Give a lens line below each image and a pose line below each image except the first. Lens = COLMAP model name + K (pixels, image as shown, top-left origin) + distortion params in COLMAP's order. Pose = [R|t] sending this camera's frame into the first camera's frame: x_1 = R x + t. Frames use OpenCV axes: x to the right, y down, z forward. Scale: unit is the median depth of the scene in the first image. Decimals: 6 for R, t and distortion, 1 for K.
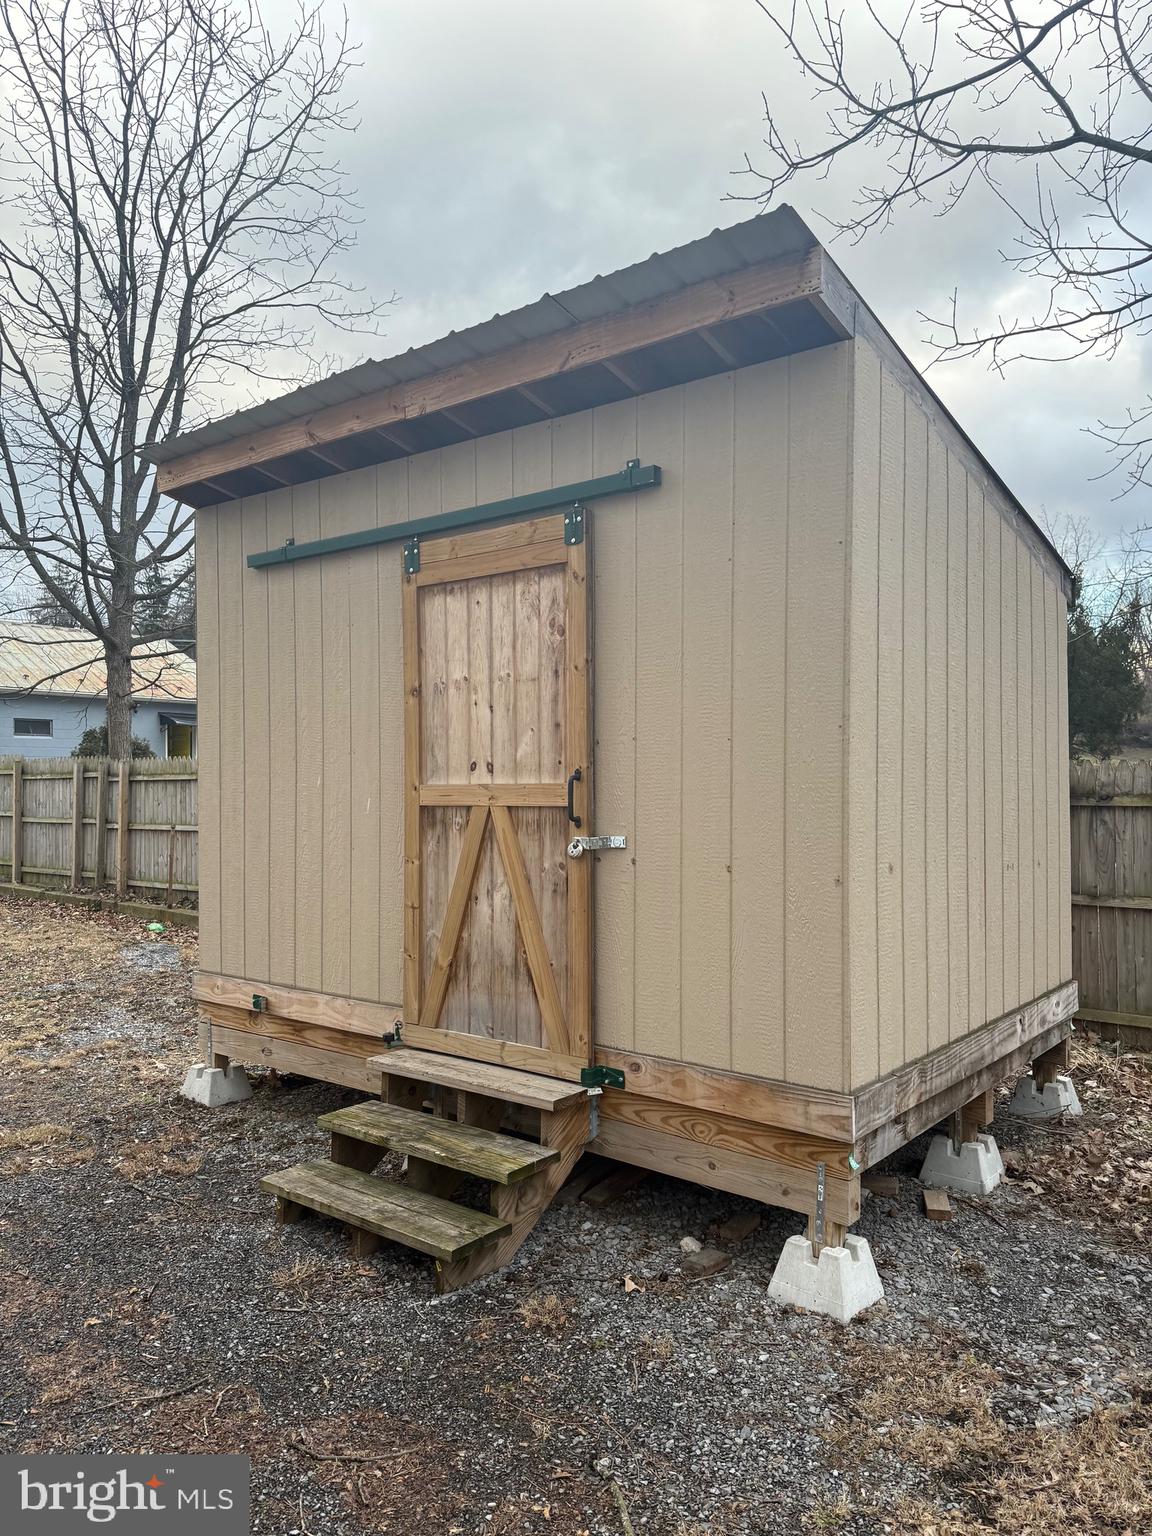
lens RADIAL K [[1084.8, 0, 574.8], [0, 1084.8, 769.7], [0, 0, 1]] dist [0.055825, -0.063936]
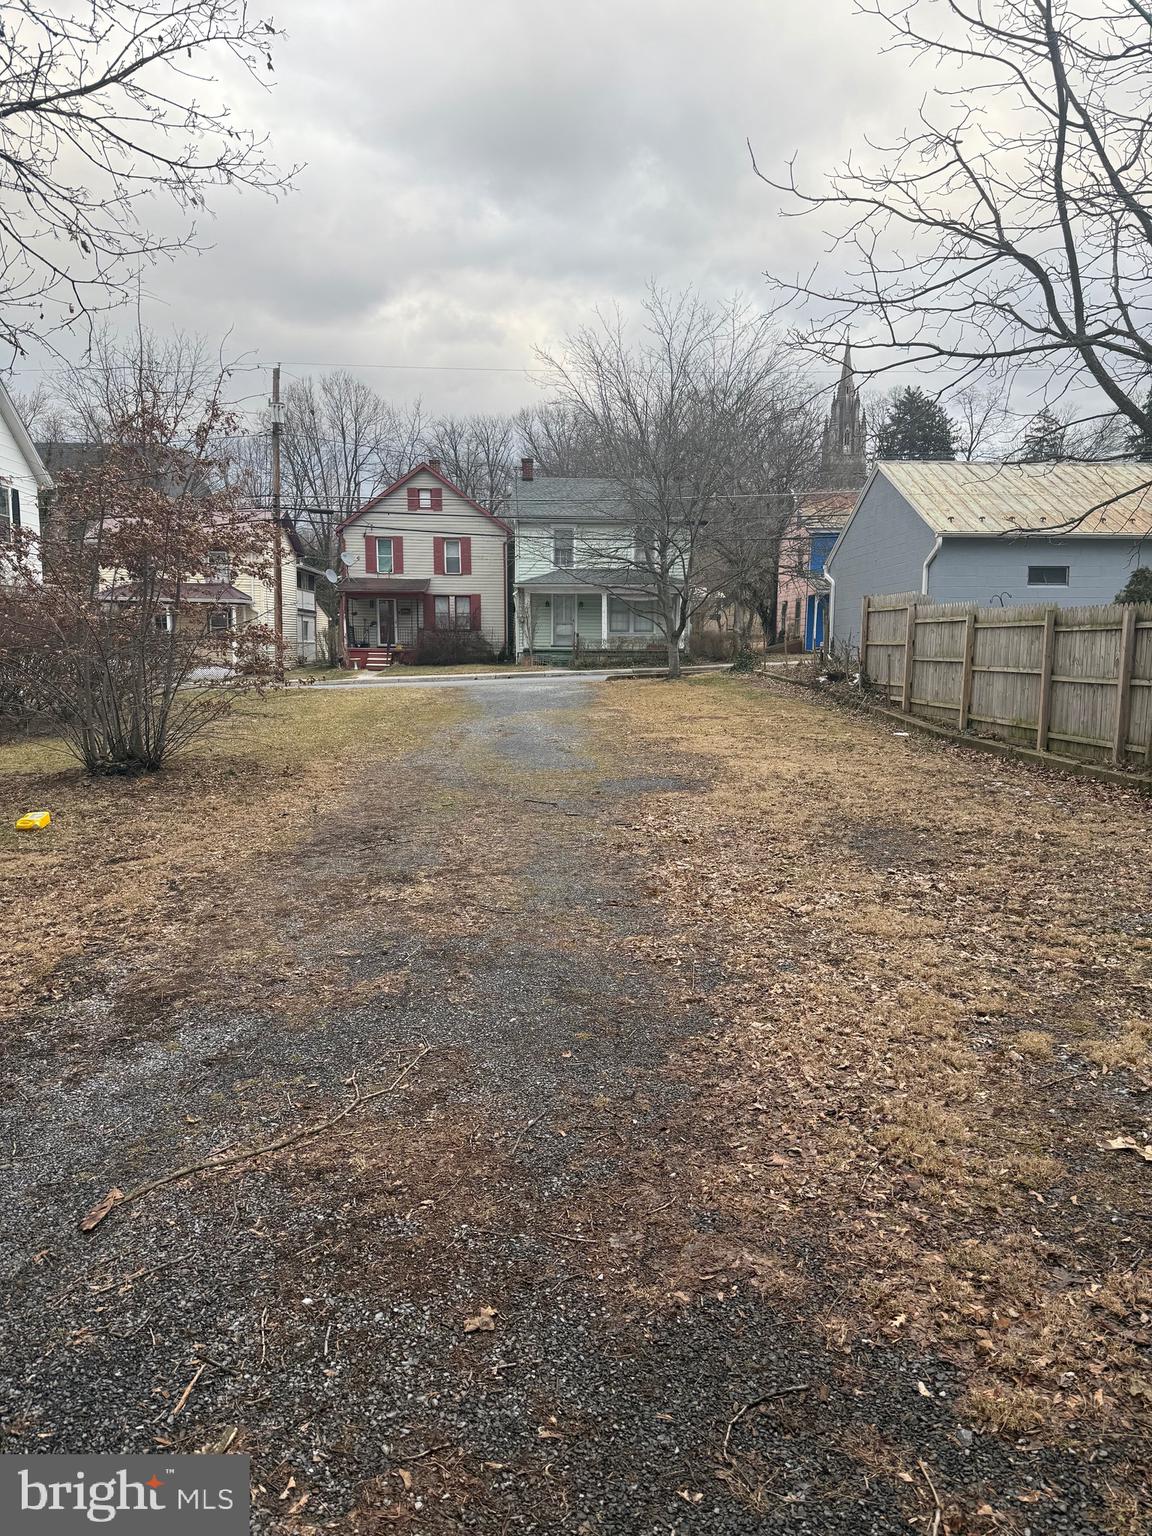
lens RADIAL K [[1084.8, 0, 576.0], [0, 1084.8, 767.4], [0, 0, 1]] dist [0.055825, -0.063936]
pose [[0.673206, 0.090532, -0.733892, -0.117787], [0.003606, 0.992063, 0.125687, 0.005363], [0.739446, -0.087260, 0.667537, 0.138376]]
